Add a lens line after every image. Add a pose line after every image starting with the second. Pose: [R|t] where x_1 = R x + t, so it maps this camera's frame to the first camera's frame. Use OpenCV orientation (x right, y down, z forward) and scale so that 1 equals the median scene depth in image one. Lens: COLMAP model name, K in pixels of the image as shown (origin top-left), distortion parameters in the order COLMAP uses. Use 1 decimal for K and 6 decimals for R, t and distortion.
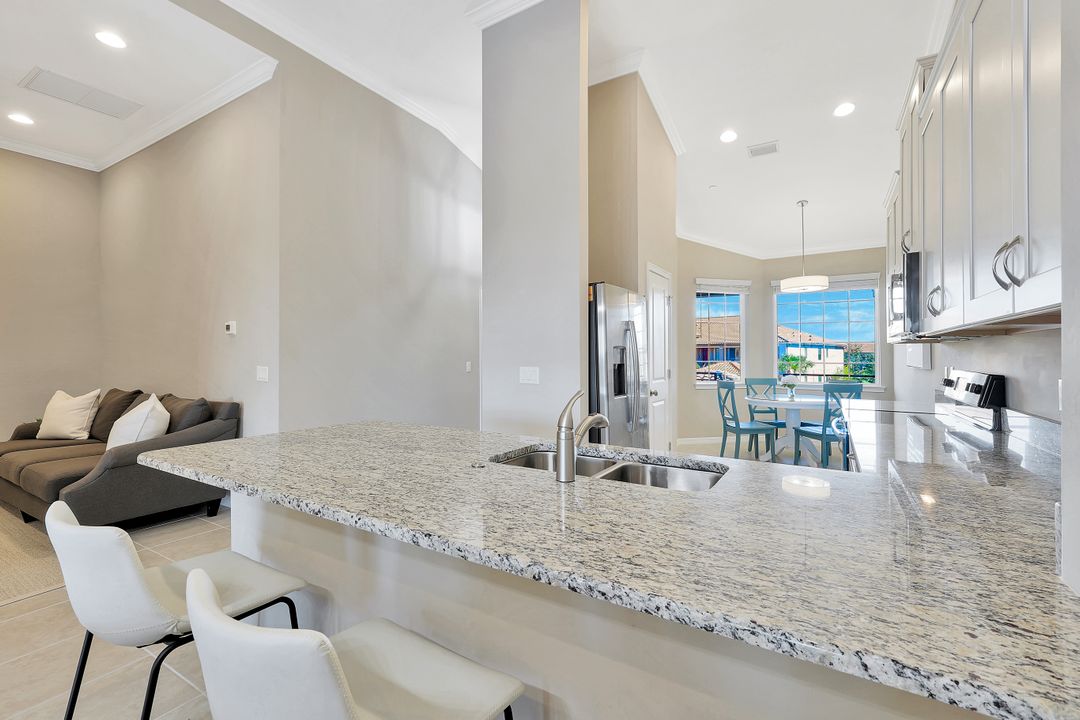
lens RADIAL K [[475.0, 0, 540.6], [0, 475.0, 351.9], [0, 0, 1]] dist [0.003770, 0.000443]
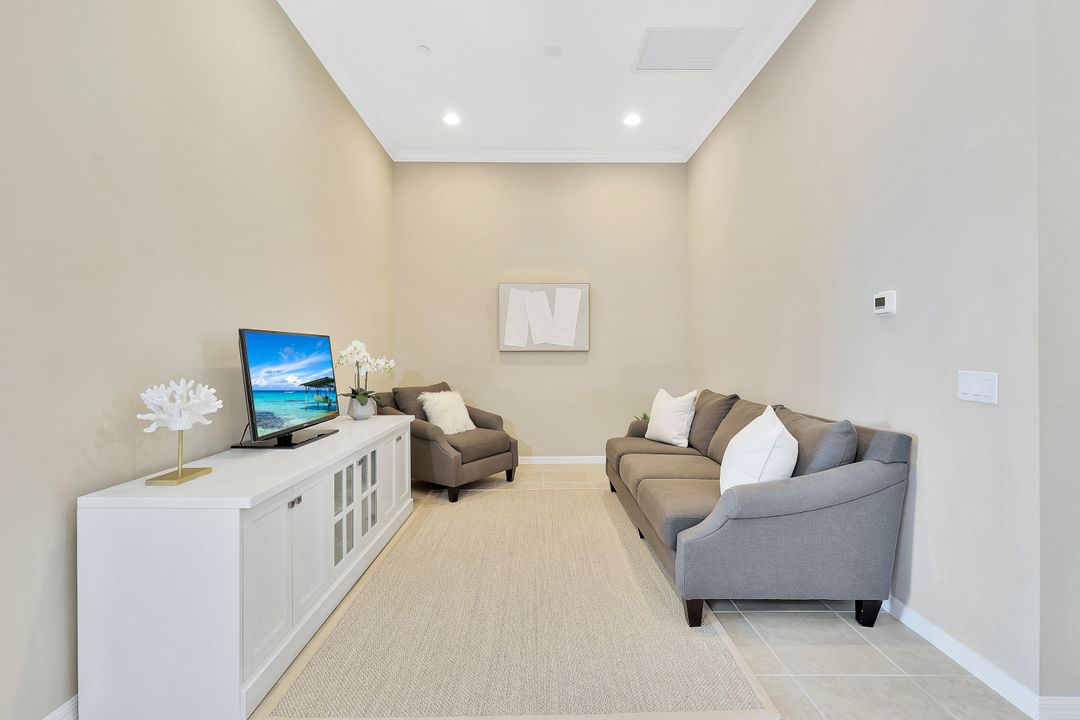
lens RADIAL K [[475.0, 0, 540.6], [0, 475.0, 351.9], [0, 0, 1]] dist [0.003770, 0.000443]
pose [[0.537042, -0.002294, -0.843552, -0.387256], [0.001849, 0.999997, -0.001543, 0.010034], [0.843553, -0.000732, 0.537045, 0.330393]]
